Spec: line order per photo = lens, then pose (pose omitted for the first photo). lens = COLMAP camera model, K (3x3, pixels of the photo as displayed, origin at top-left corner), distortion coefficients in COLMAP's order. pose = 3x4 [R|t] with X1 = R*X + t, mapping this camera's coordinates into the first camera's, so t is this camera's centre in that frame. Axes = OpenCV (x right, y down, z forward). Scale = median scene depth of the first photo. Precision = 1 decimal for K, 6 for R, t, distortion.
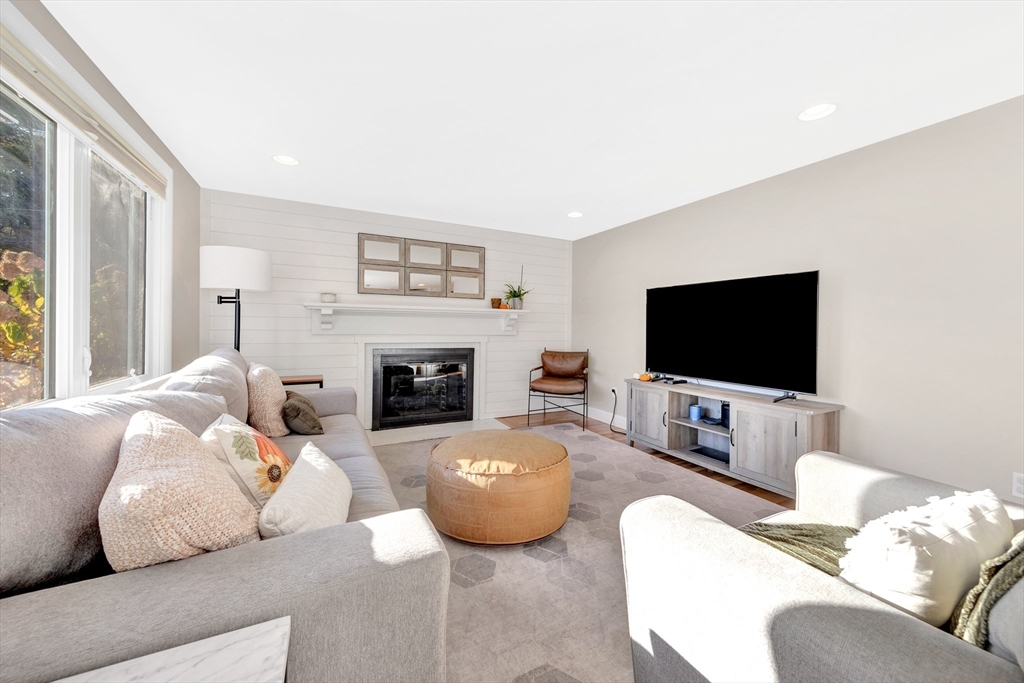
lens RADIAL K [[376.4, 0, 512.9], [0, 376.4, 327.4], [0, 0, 1]] dist [-0.000227, -0.000010]
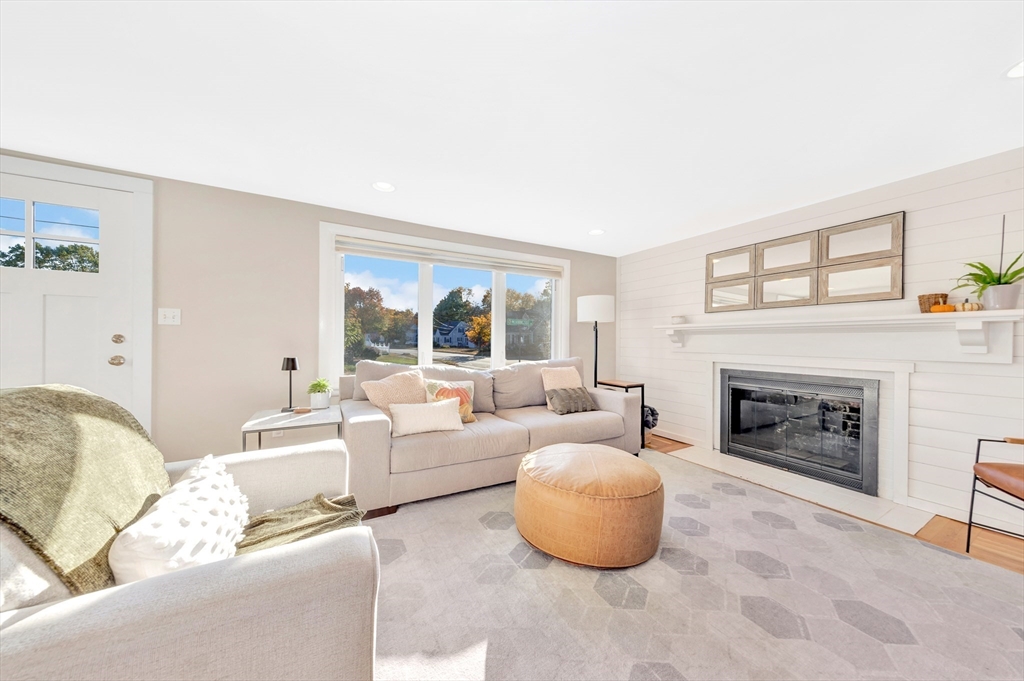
lens RADIAL K [[341.0, 0, 512.0], [0, 341.0, 340.5], [0, 0, 1]] dist [0.000534, 0.000068]
pose [[0.034478, -0.012843, -0.999323, 0.455579], [-0.005134, 0.999902, -0.013027, -0.000412], [0.999392, 0.005580, 0.034409, 0.394574]]
